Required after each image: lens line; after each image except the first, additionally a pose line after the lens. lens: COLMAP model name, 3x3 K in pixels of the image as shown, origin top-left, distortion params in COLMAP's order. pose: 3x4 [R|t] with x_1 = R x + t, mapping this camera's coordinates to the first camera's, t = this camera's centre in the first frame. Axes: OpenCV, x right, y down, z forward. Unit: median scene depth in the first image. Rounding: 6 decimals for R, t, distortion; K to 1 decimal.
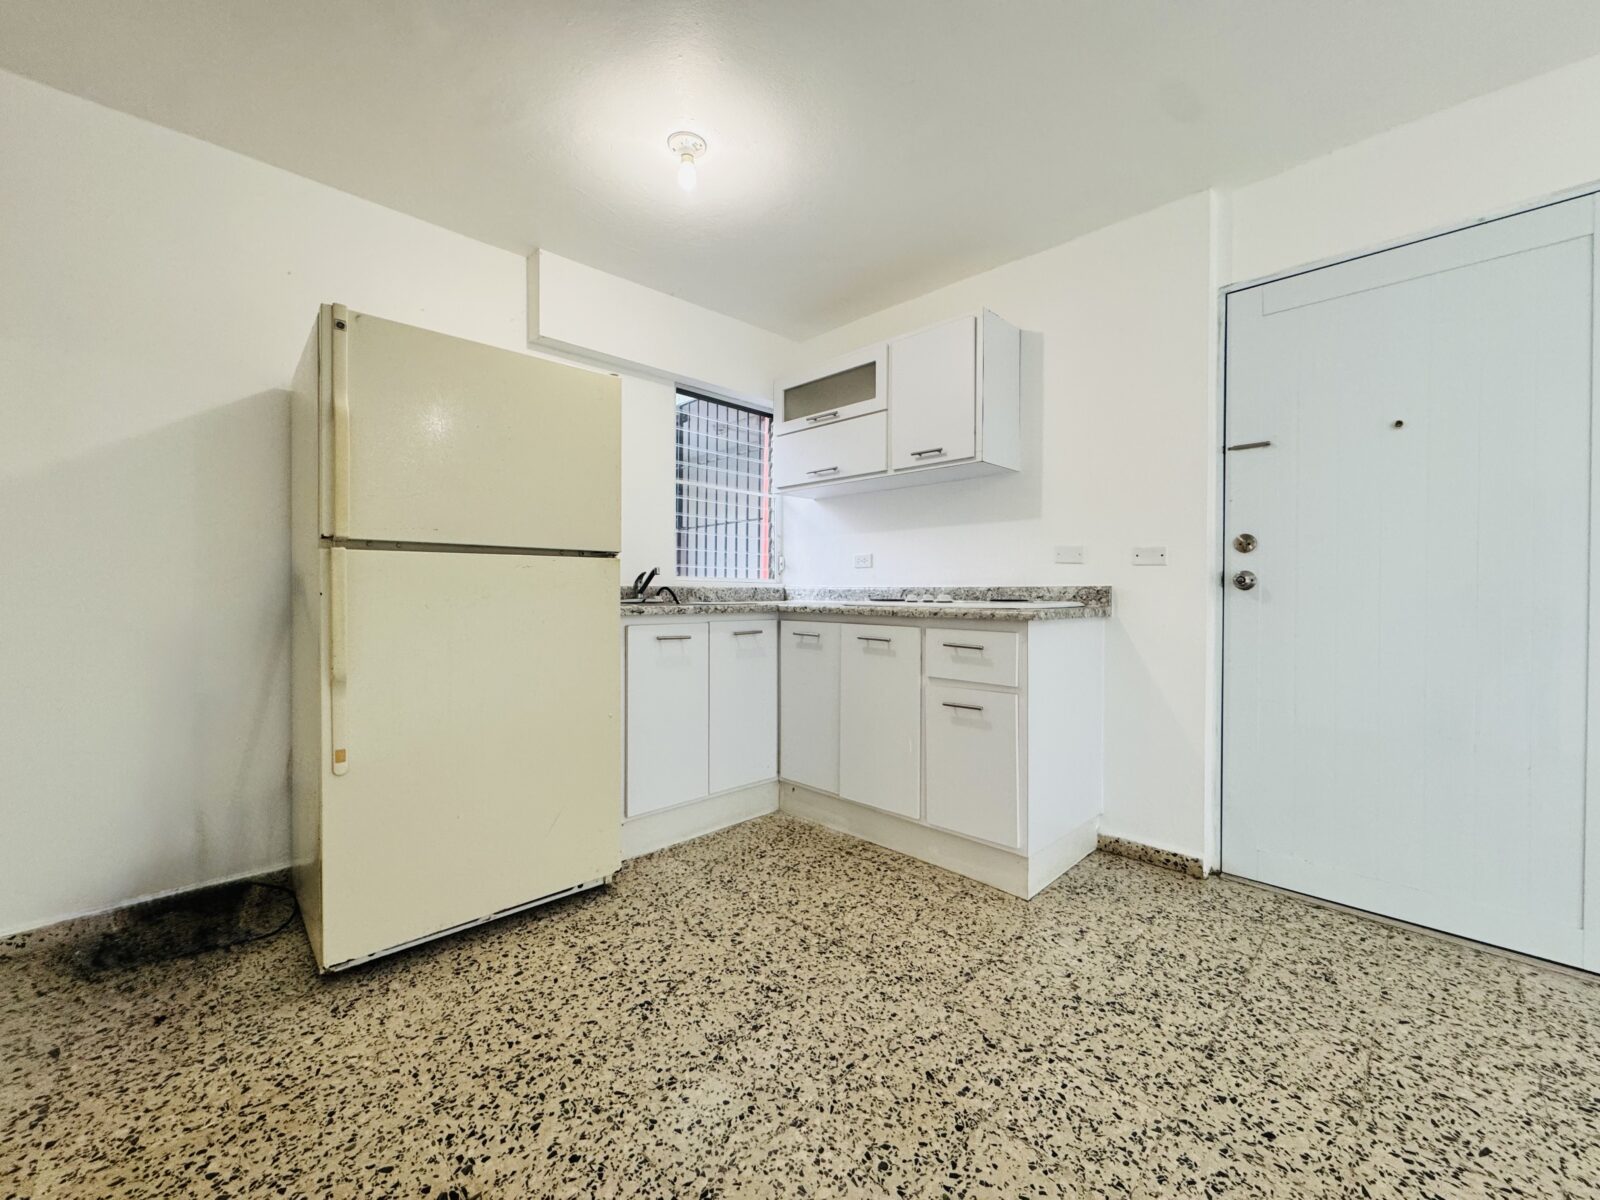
lens RADIAL K [[644.2, 0, 802.9], [0, 644.2, 596.5], [0, 0, 1]] dist [-0.000568, 0.001240]
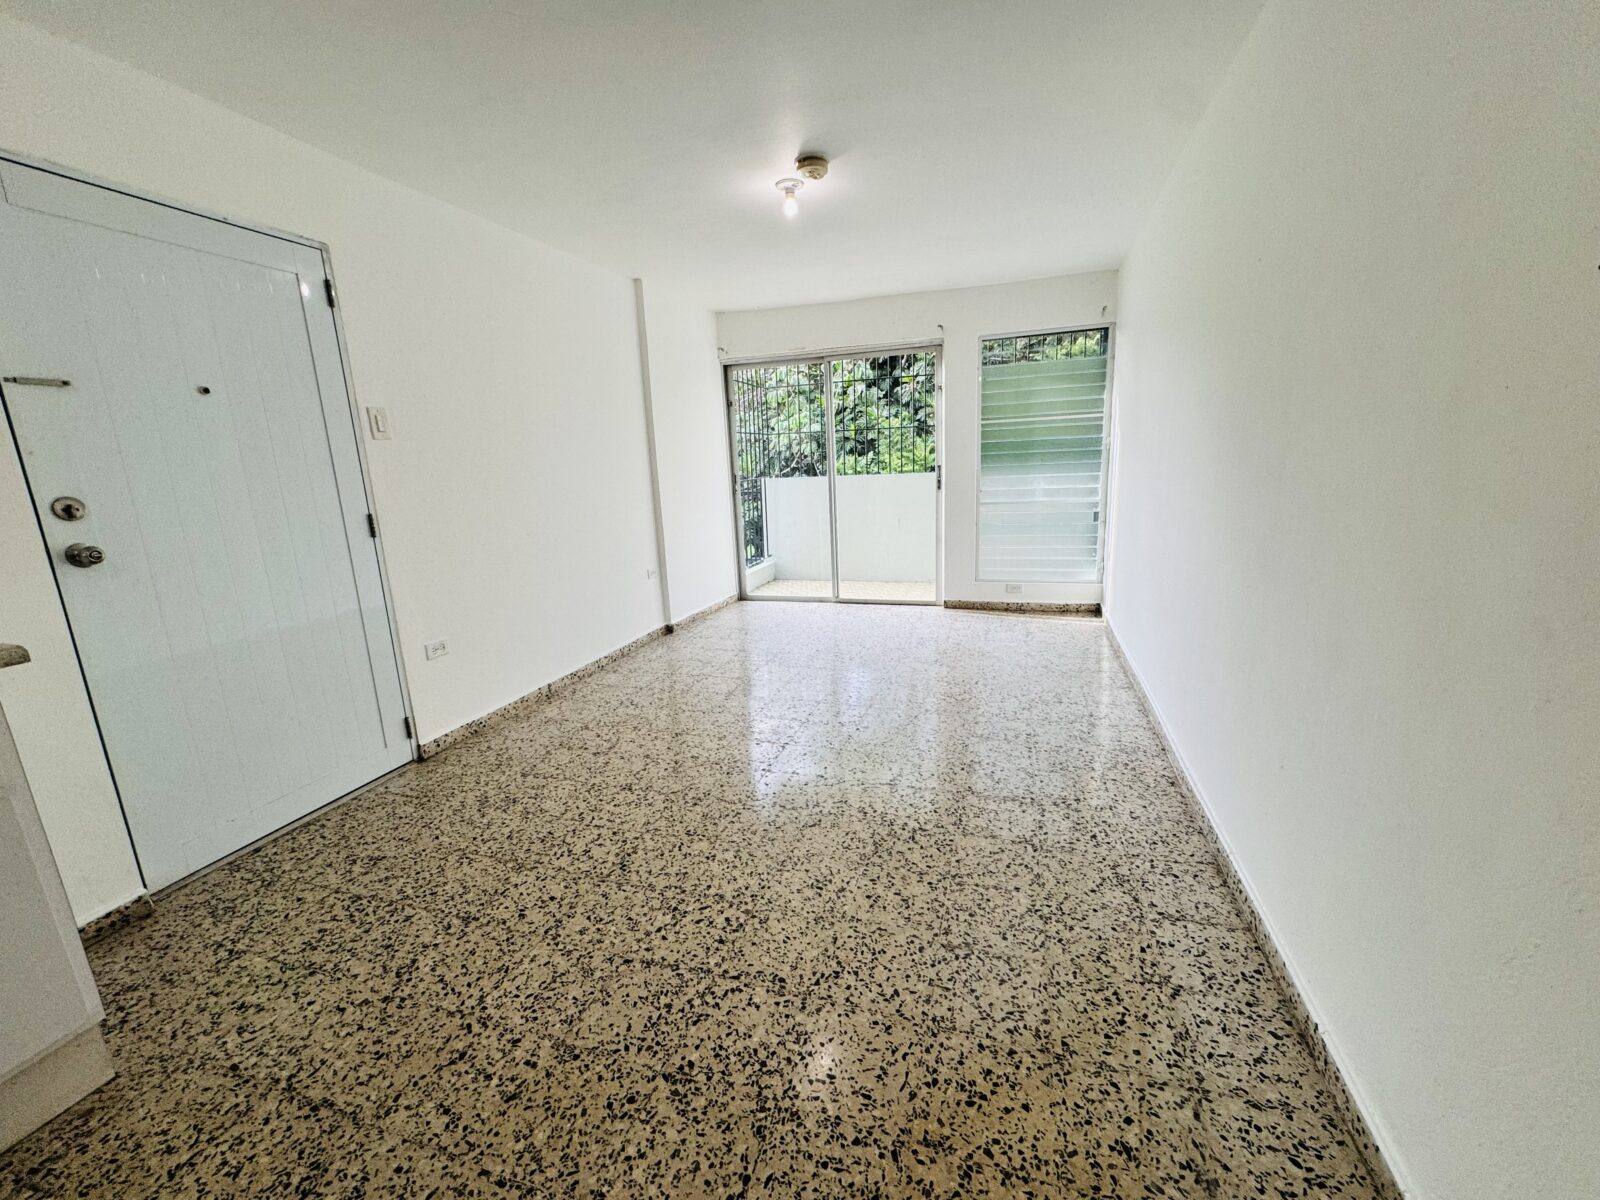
lens RADIAL K [[644.2, 0, 797.7], [0, 644.2, 597.9], [0, 0, 1]] dist [-0.000568, 0.001240]
pose [[-0.452369, -0.174324, 0.874628, -0.732947], [0.052074, 0.973874, 0.221039, -0.178343], [-0.890309, 0.145537, -0.431472, 0.960496]]
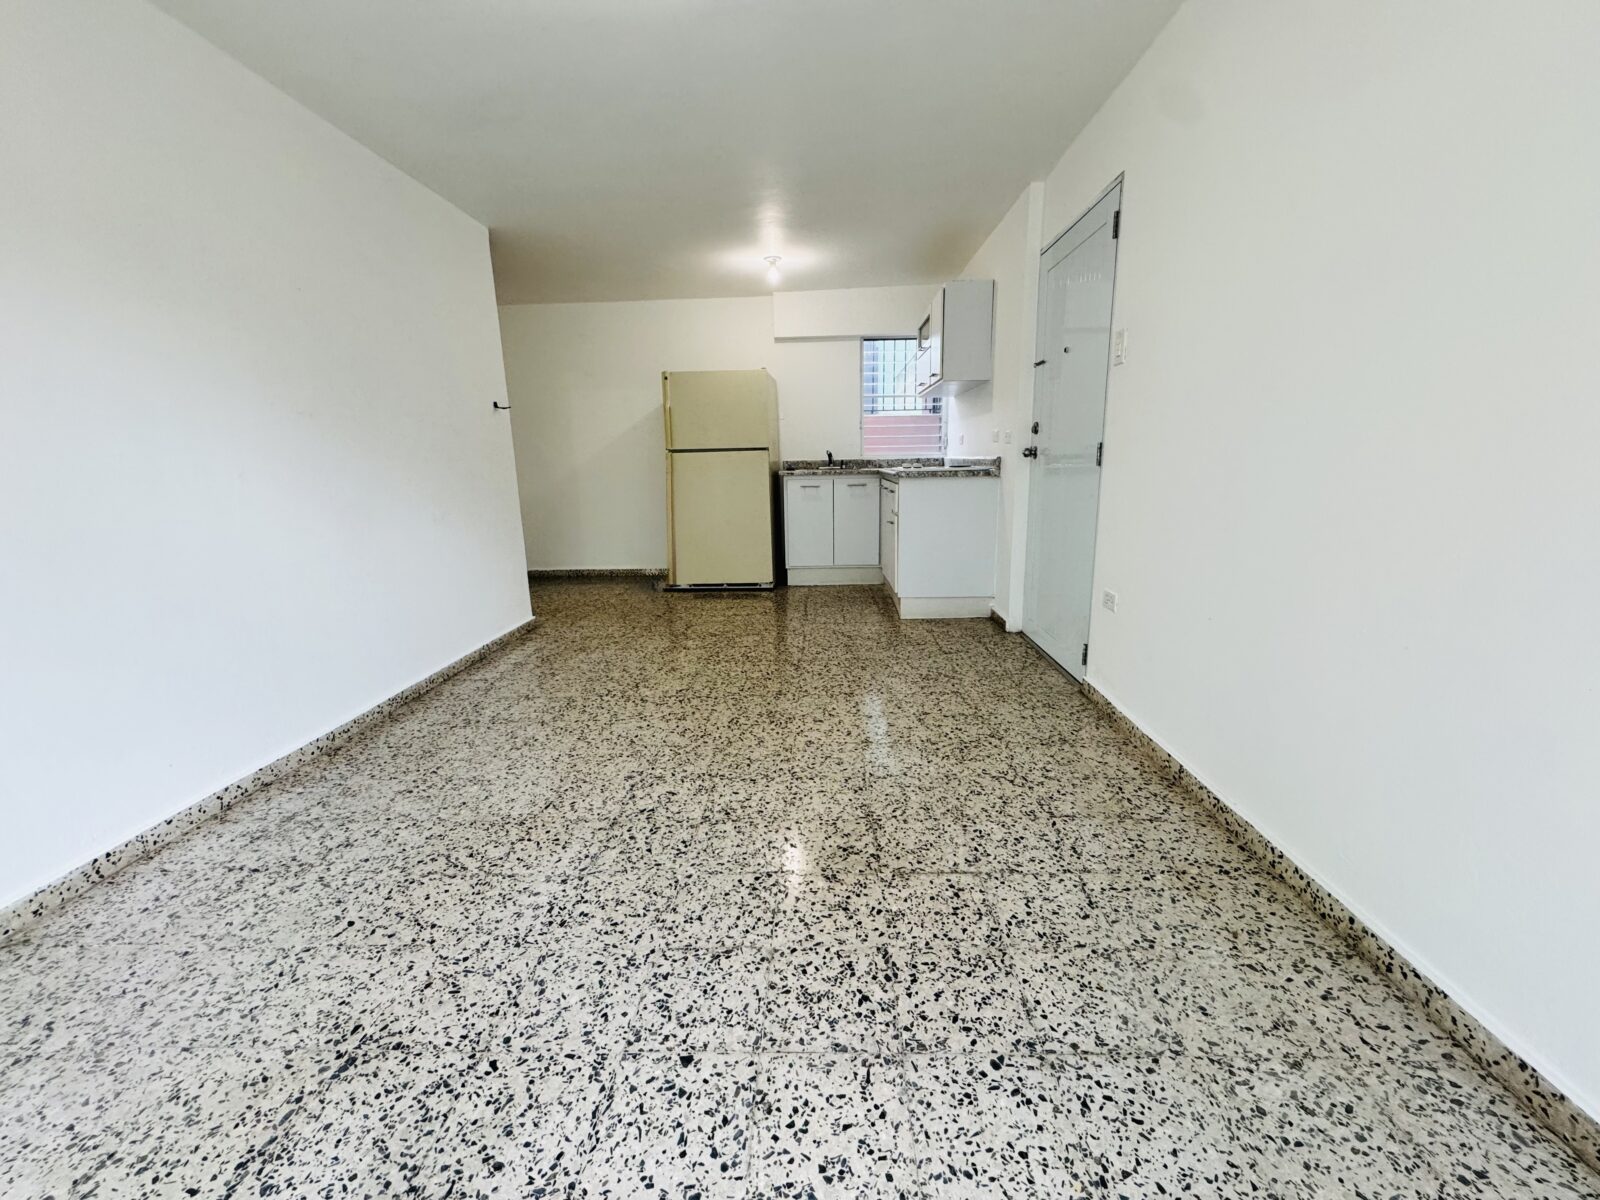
lens RADIAL K [[644.2, 0, 796.0], [0, 644.2, 599.5], [0, 0, 1]] dist [-0.000568, 0.001240]
pose [[0.678715, 0.137034, -0.721504, 2.531528], [0.017876, 0.979064, 0.202768, -0.001224], [0.734185, -0.150520, 0.662055, -0.901533]]
